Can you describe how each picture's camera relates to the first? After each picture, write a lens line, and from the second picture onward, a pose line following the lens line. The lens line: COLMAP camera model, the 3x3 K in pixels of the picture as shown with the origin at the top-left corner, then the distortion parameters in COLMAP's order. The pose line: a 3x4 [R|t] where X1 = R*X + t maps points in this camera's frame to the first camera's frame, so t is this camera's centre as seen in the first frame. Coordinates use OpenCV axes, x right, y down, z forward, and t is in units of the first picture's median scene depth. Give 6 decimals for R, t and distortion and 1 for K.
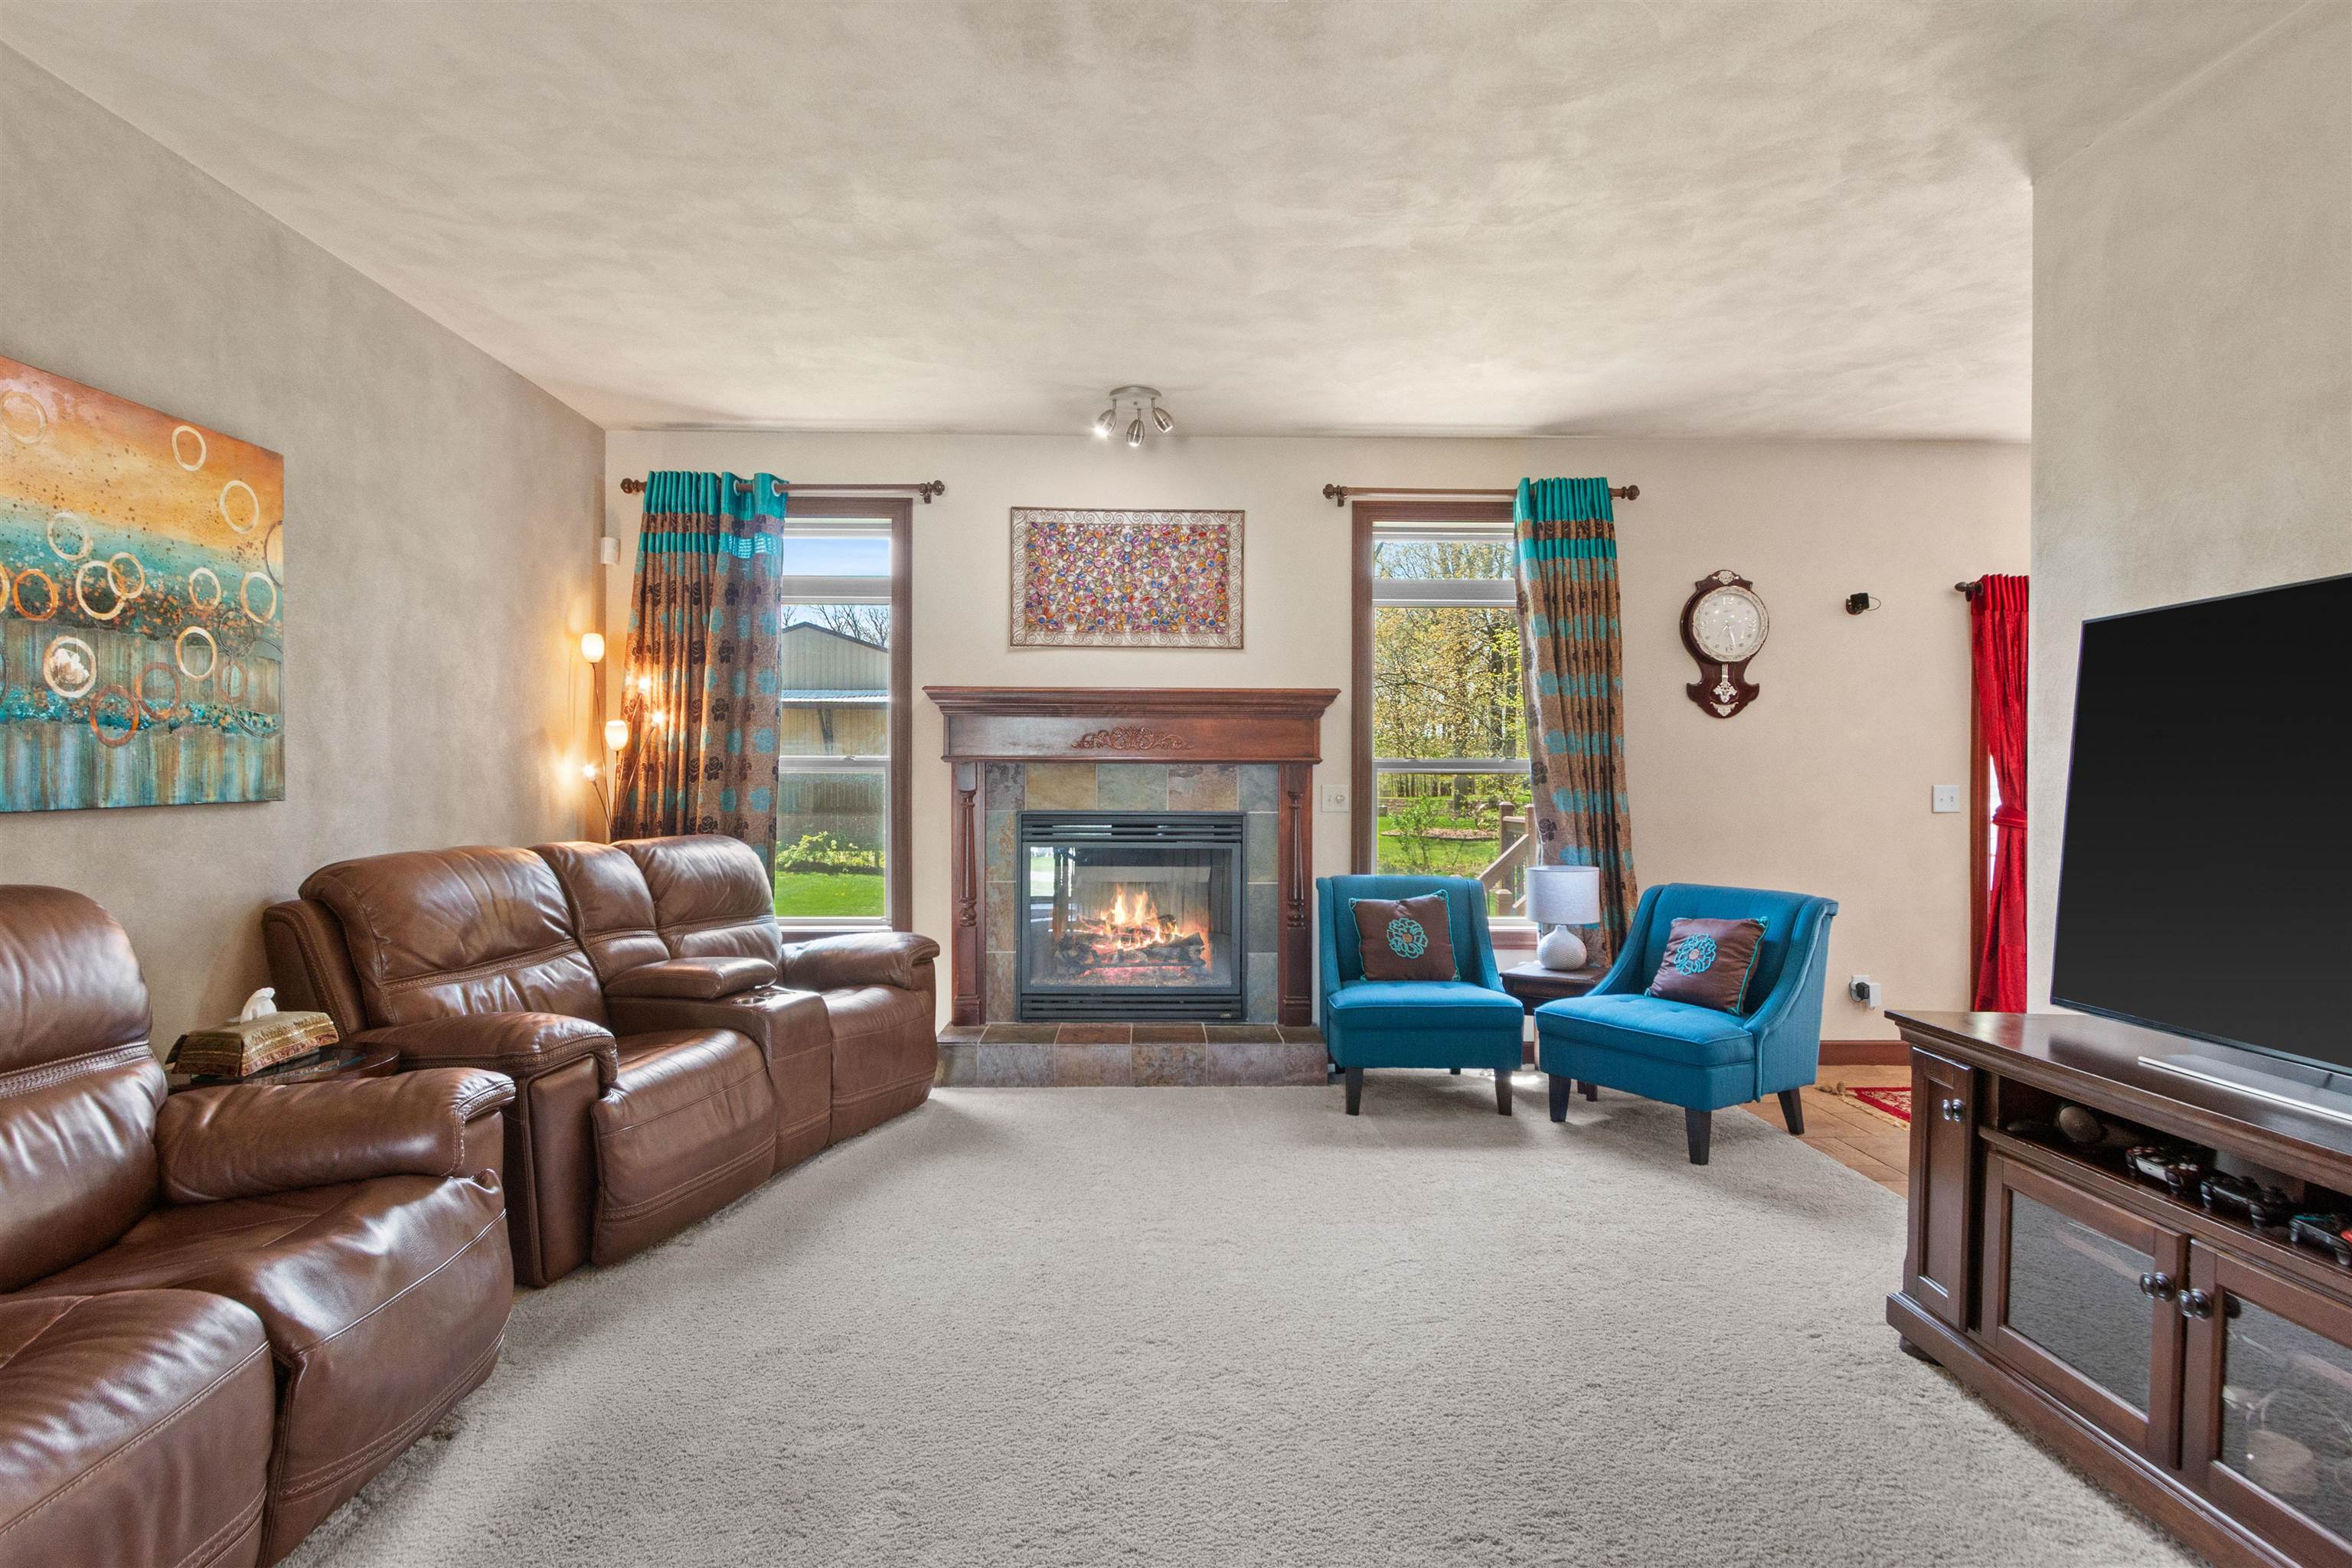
lens RADIAL K [[1207.4, 0, 1182.3], [0, 1207.4, 792.2], [0, 0, 1]] dist [0.010027, -0.001284]
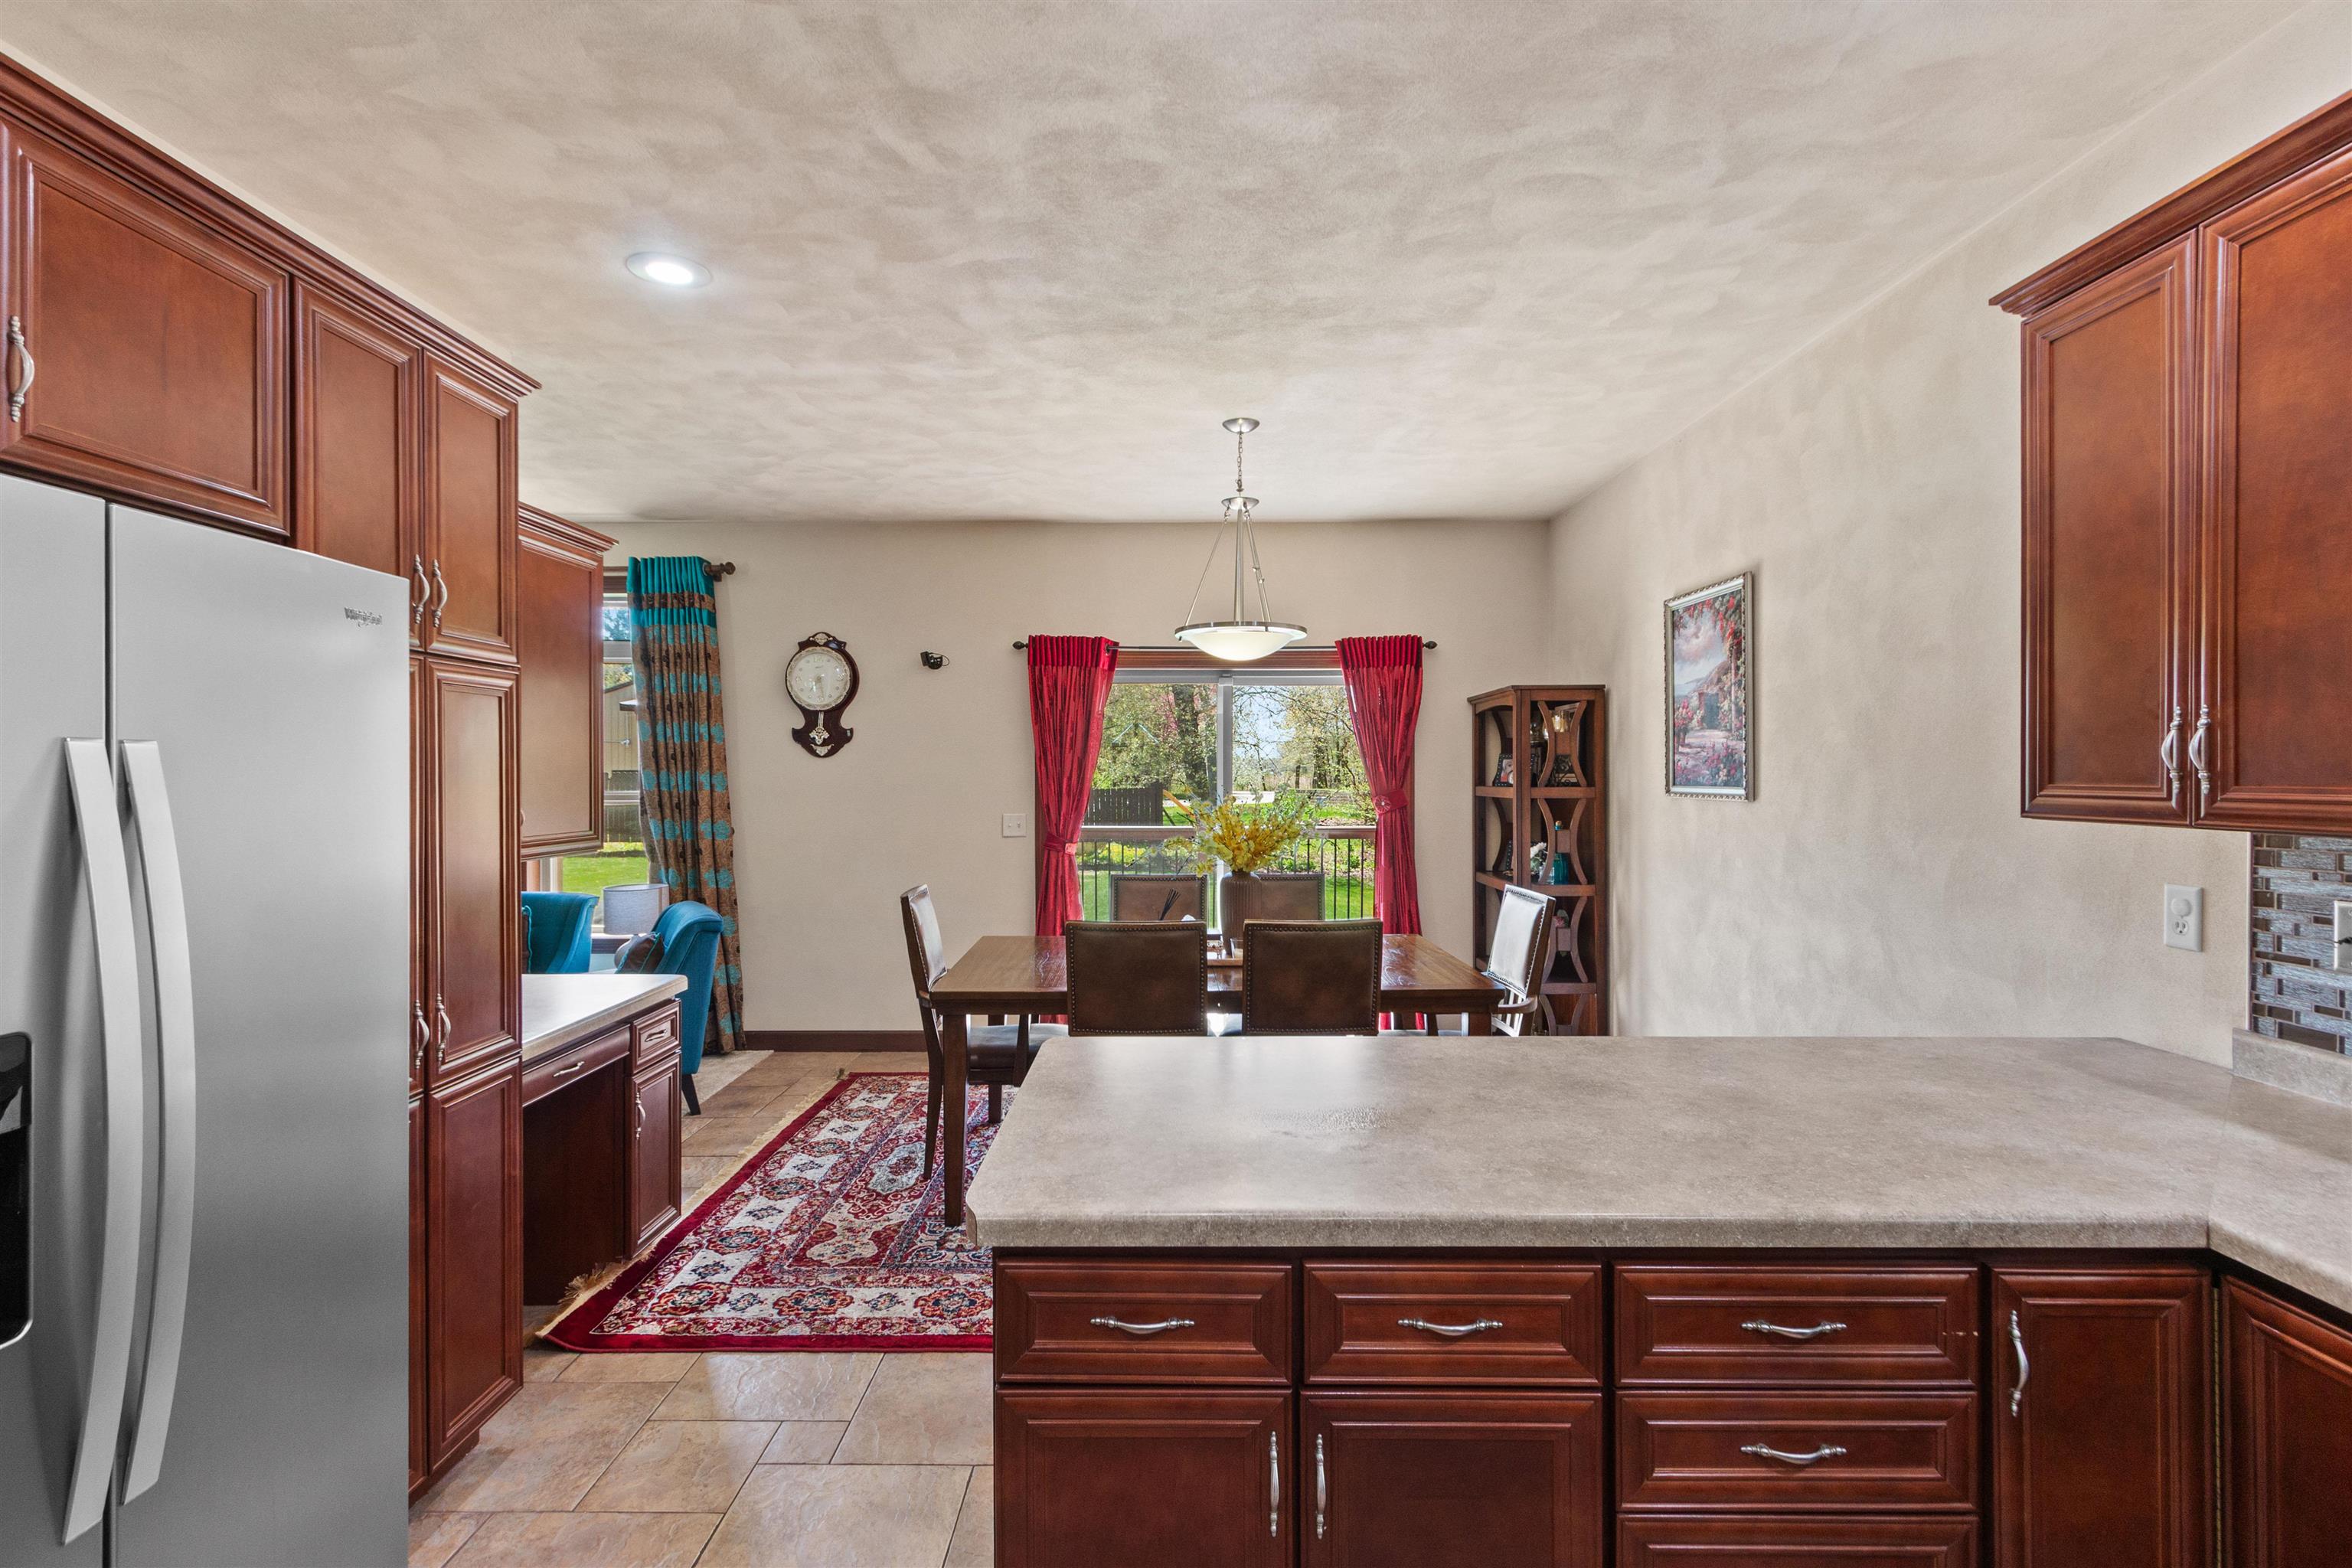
lens RADIAL K [[1100.5, 0, 1162.4], [0, 1100.5, 773.8], [0, 0, 1]] dist [0.000429, 0.002105]
pose [[0.999512, -0.003186, -0.031090, 0.869543], [0.002971, 0.999971, -0.006965, -0.039706], [0.031111, 0.006869, 0.999492, -0.065082]]
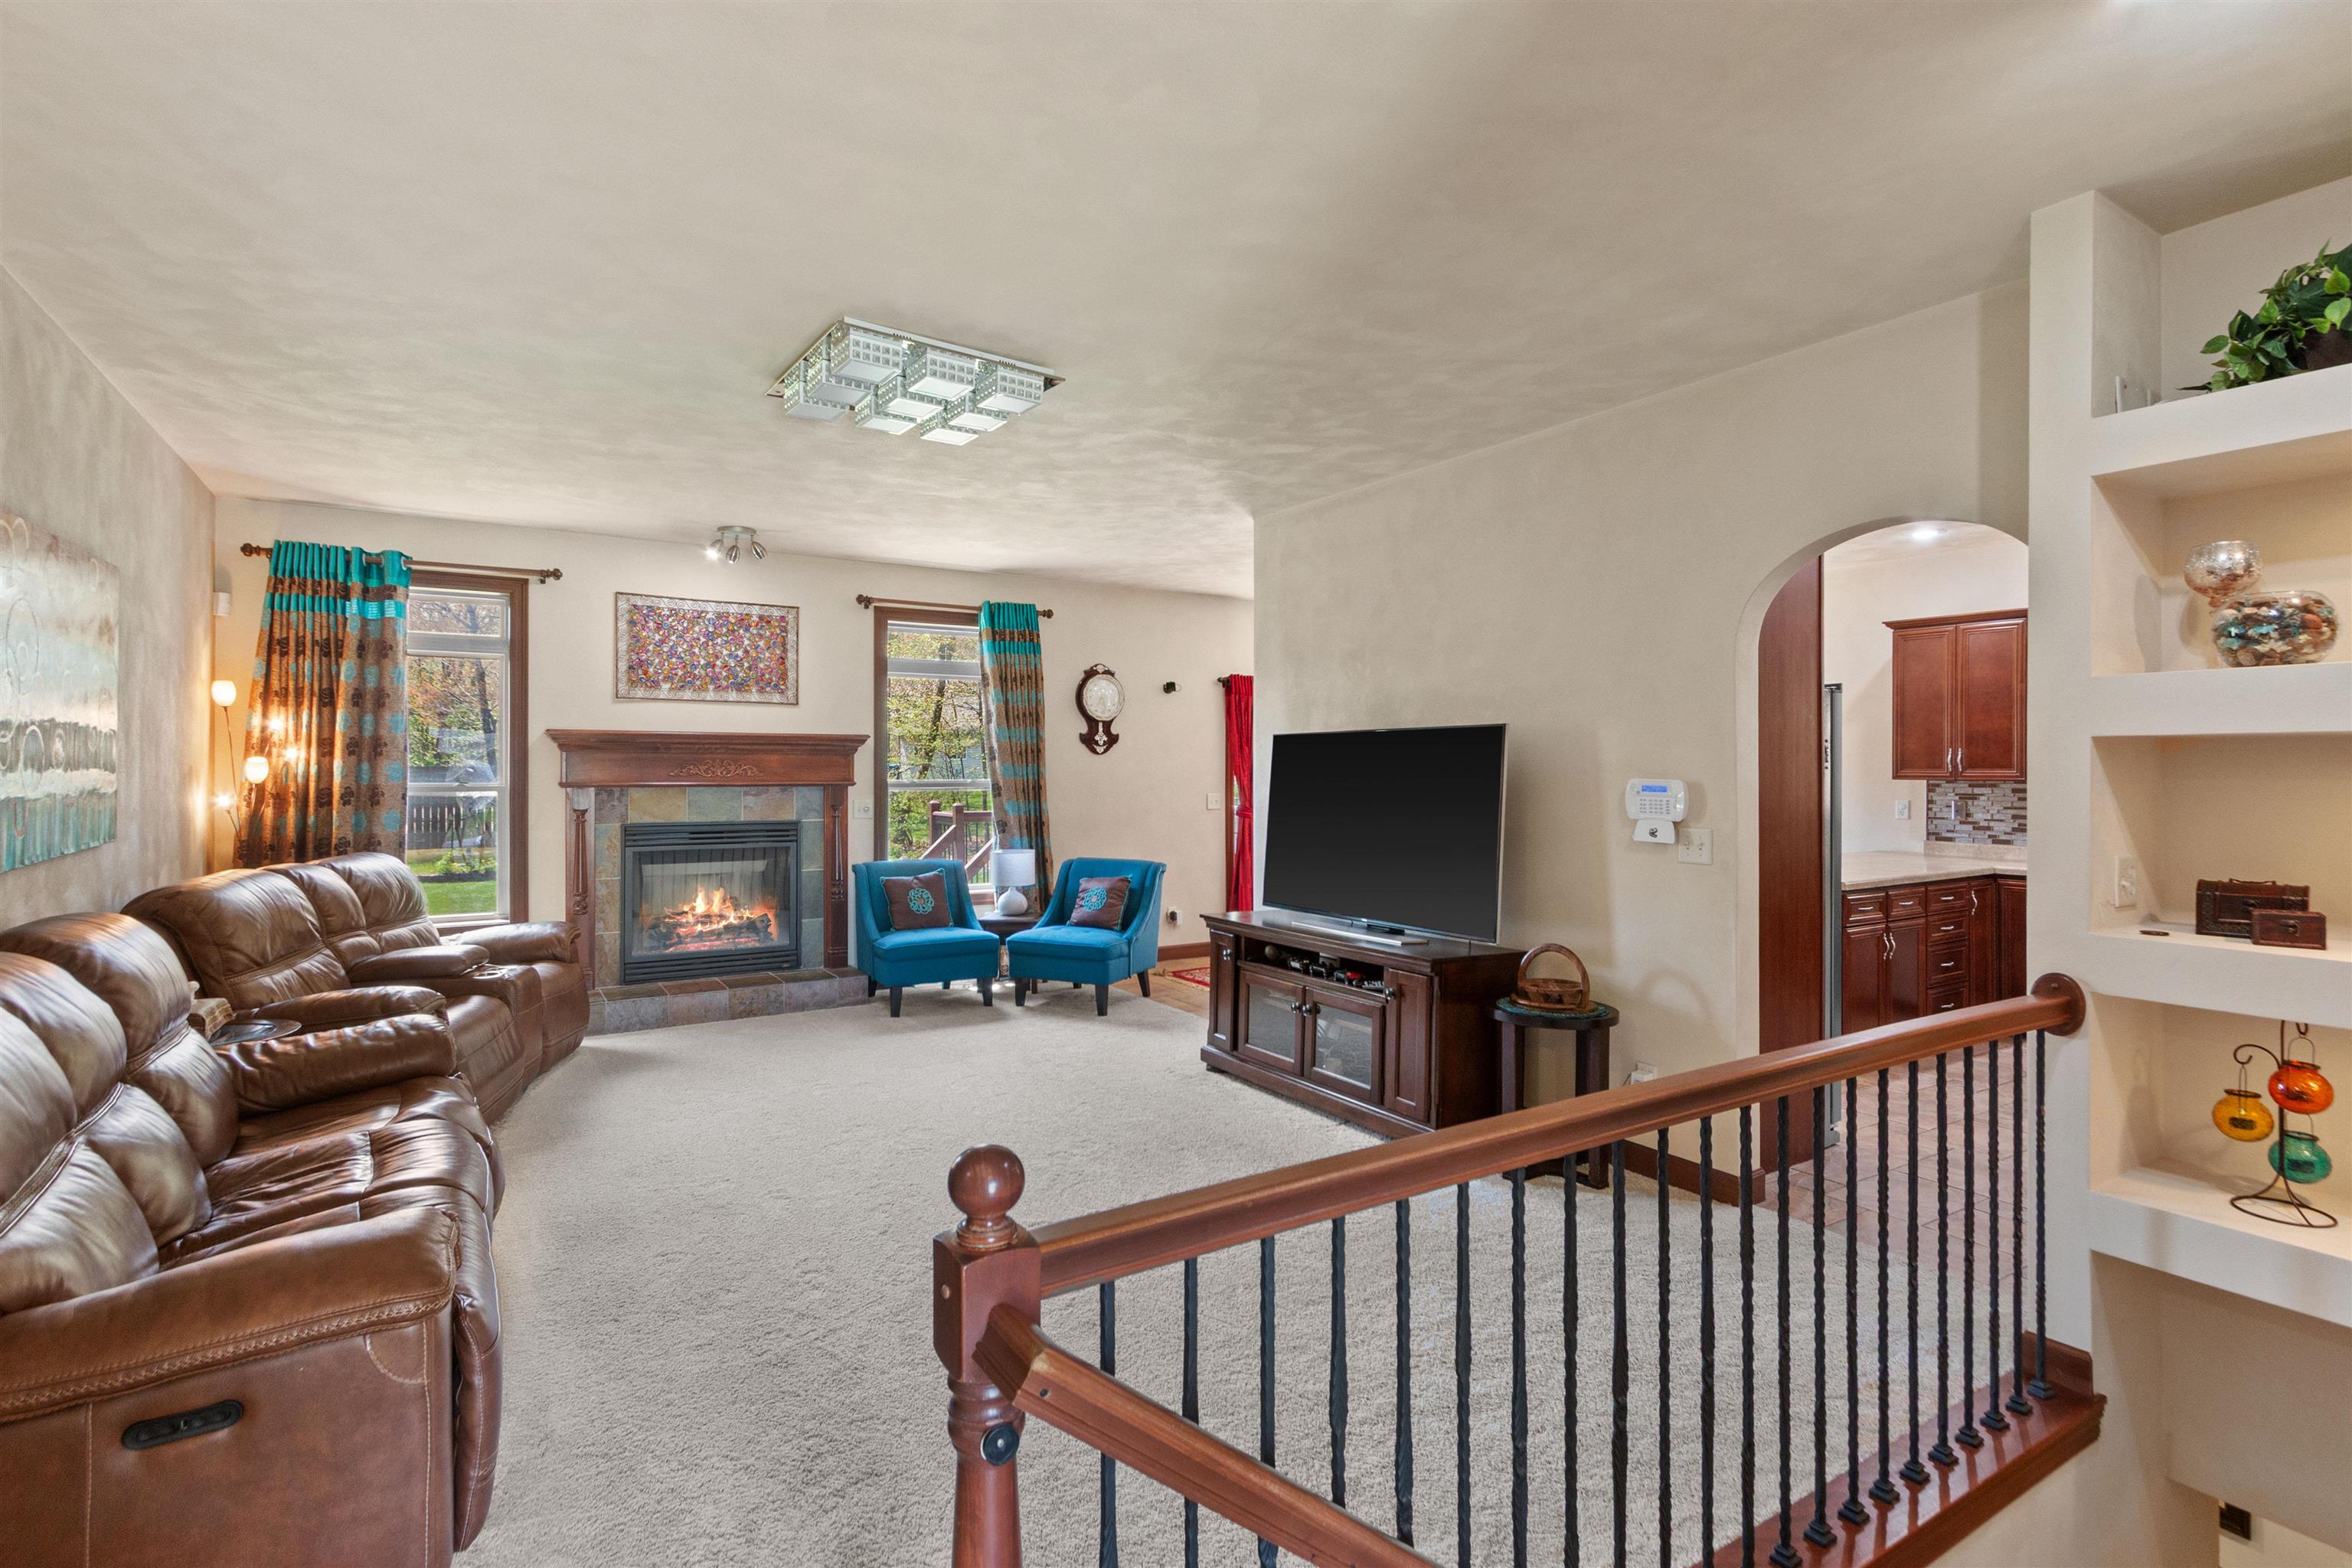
lens RADIAL K [[1100.5, 0, 1175.0], [0, 1100.5, 768.2], [0, 0, 1]] dist [0.000429, 0.002105]
pose [[0.857222, -0.001237, 0.514946, -0.247285], [0.005449, 0.999963, -0.006669, -0.035001], [-0.514919, 0.008523, 0.857197, -0.348128]]
